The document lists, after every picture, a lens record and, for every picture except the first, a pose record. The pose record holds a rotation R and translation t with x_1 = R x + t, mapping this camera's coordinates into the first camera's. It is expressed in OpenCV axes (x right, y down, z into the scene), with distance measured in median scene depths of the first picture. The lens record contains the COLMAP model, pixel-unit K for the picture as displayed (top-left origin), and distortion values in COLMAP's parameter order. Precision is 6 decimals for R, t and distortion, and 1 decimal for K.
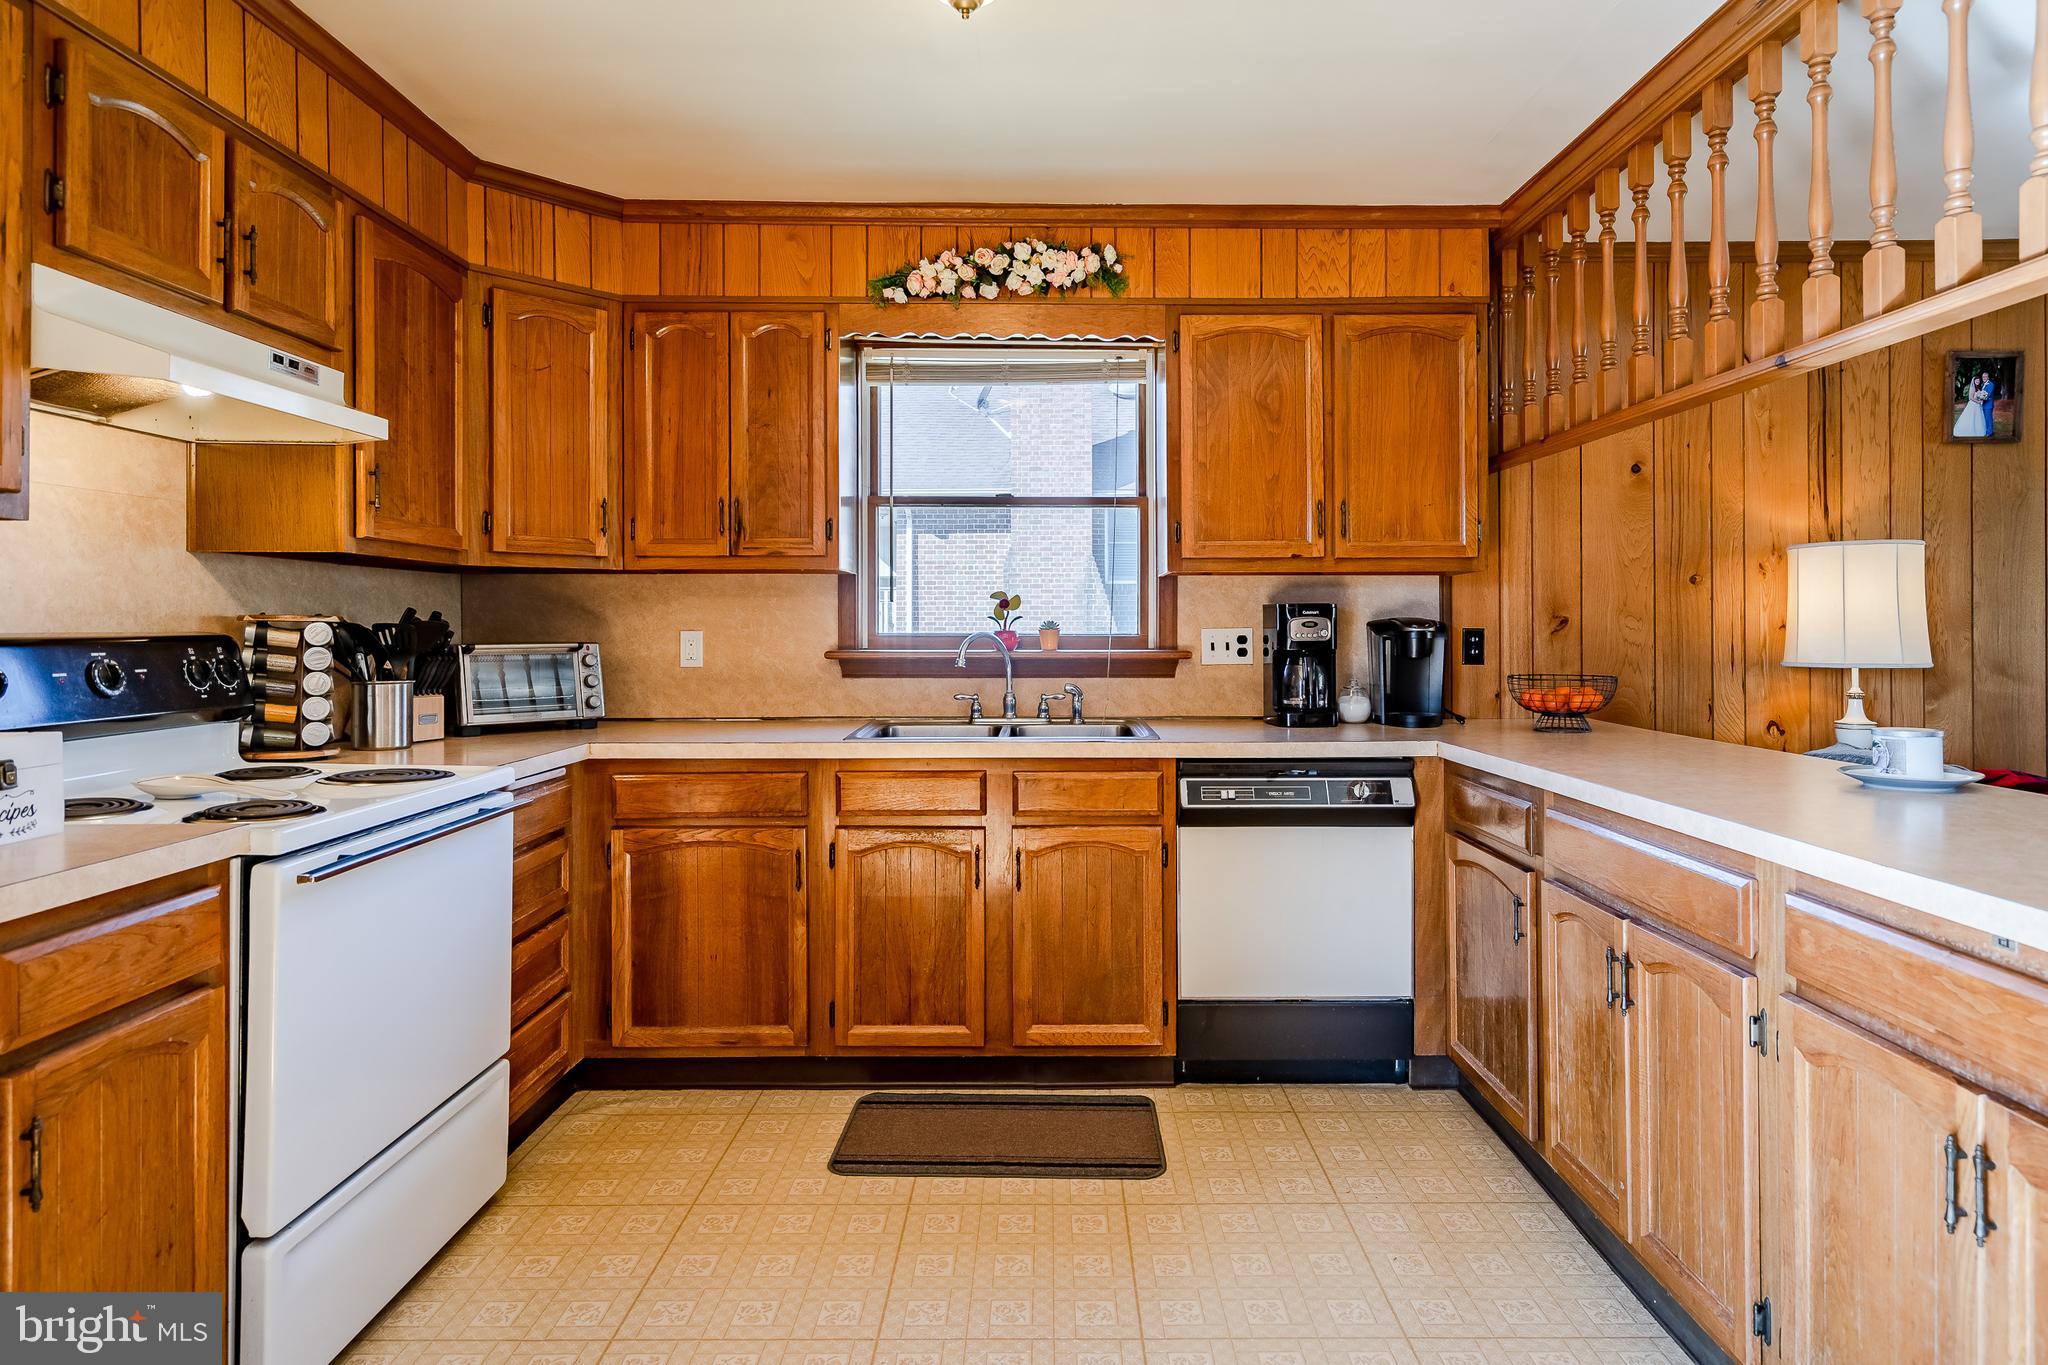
lens RADIAL K [[1197.0, 0, 1072.1], [0, 1197.0, 634.8], [0, 0, 1]] dist [0.004863, 0.000124]
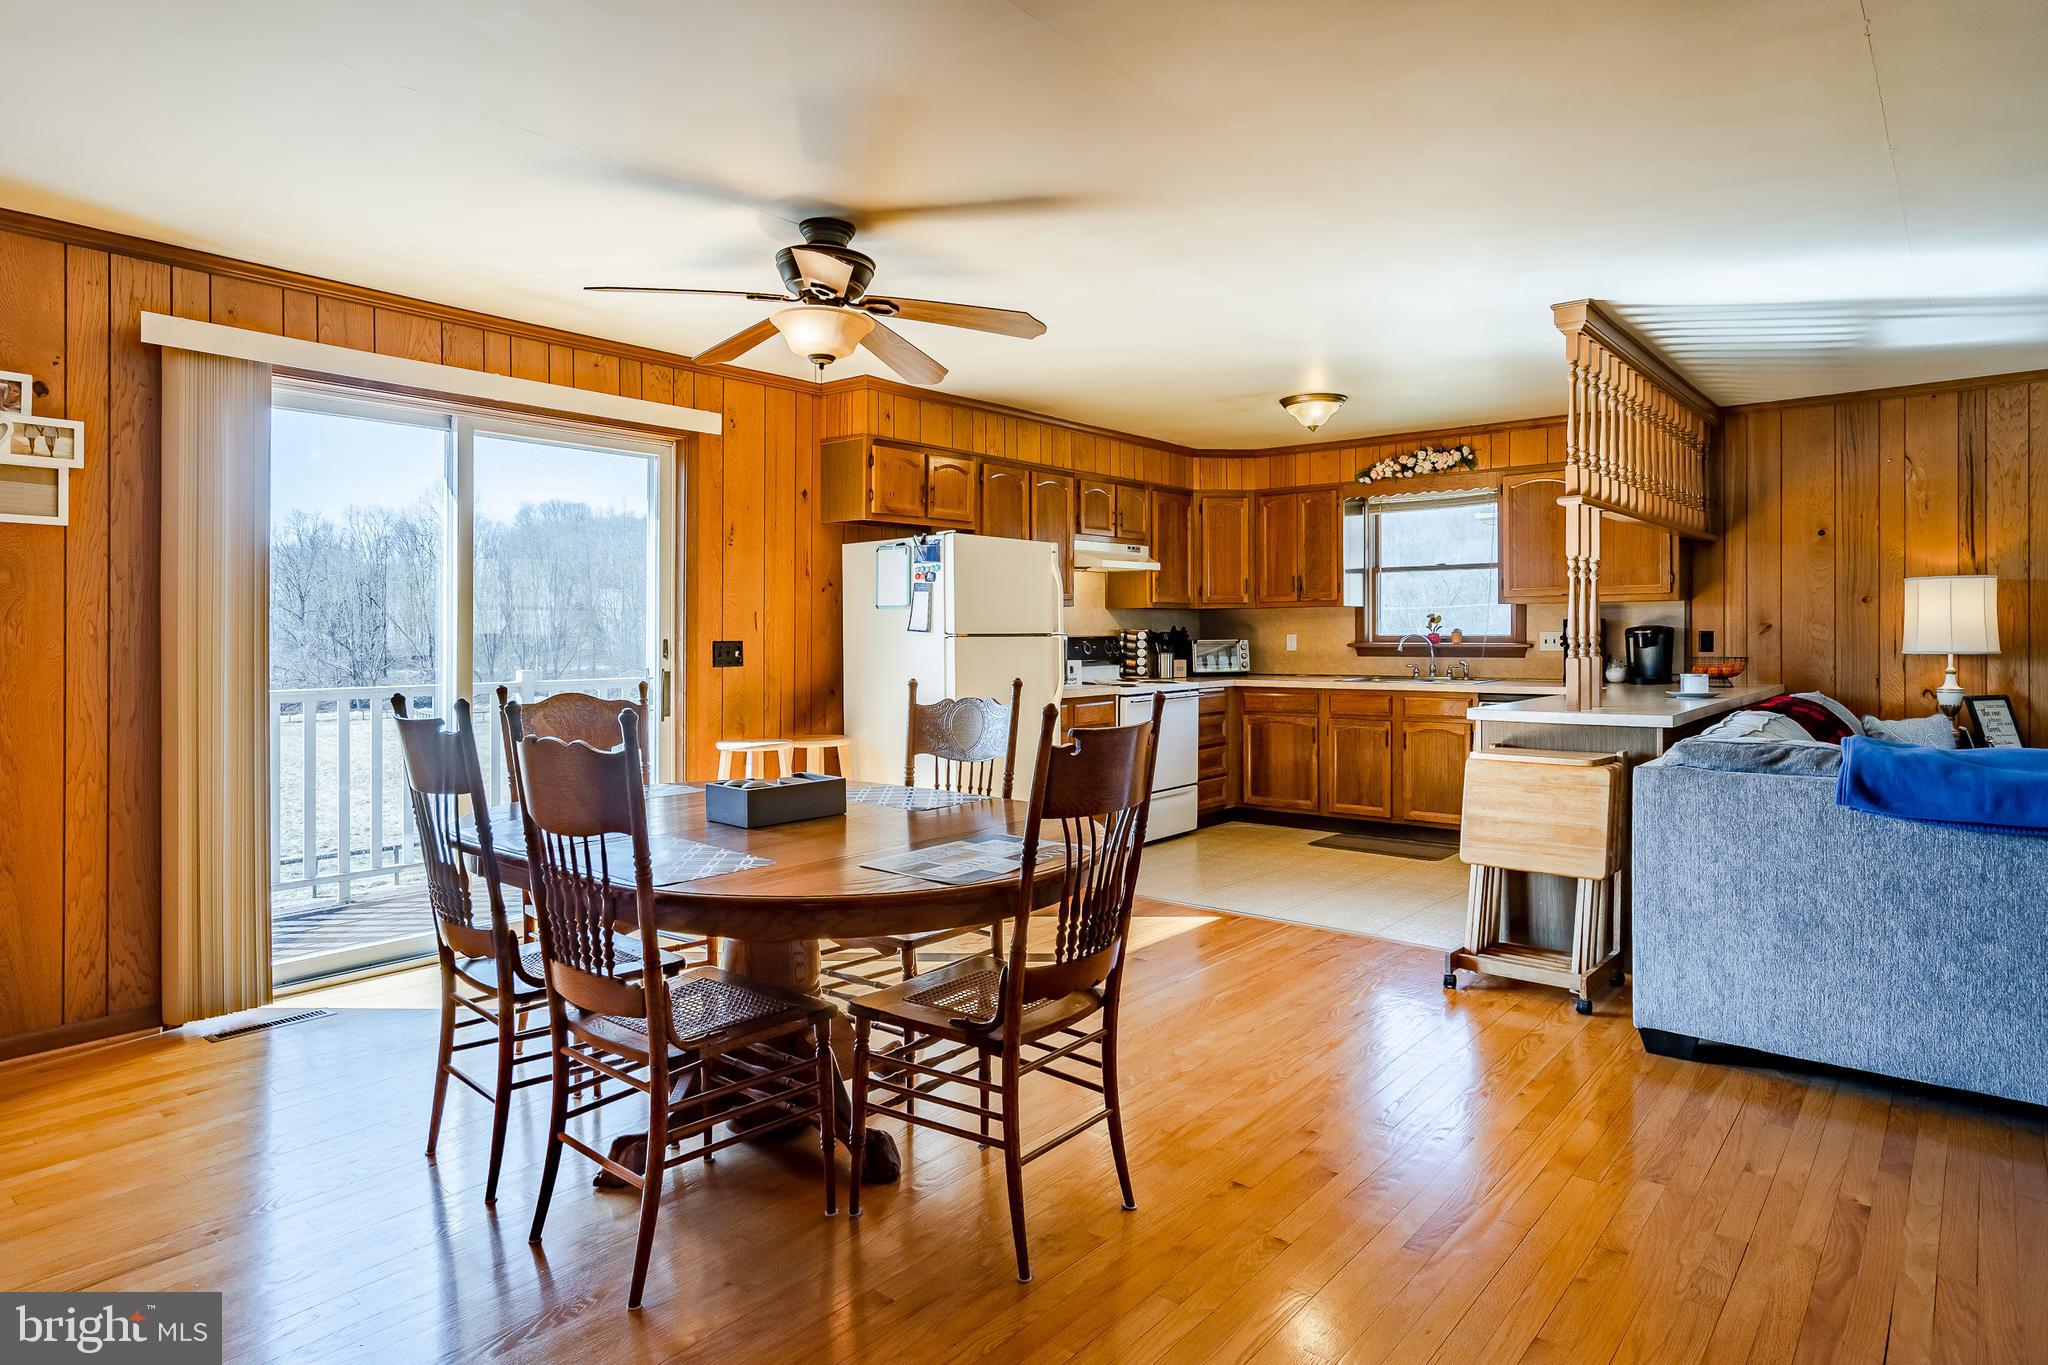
lens RADIAL K [[1222.5, 0, 1026.6], [0, 1222.5, 644.2], [0, 0, 1]] dist [0.000936, 0.000914]
pose [[0.771765, 0.001617, -0.635906, 0.793505], [0.002177, 0.999984, 0.005185, 0.002807], [0.635904, -0.005386, 0.771749, -1.116857]]
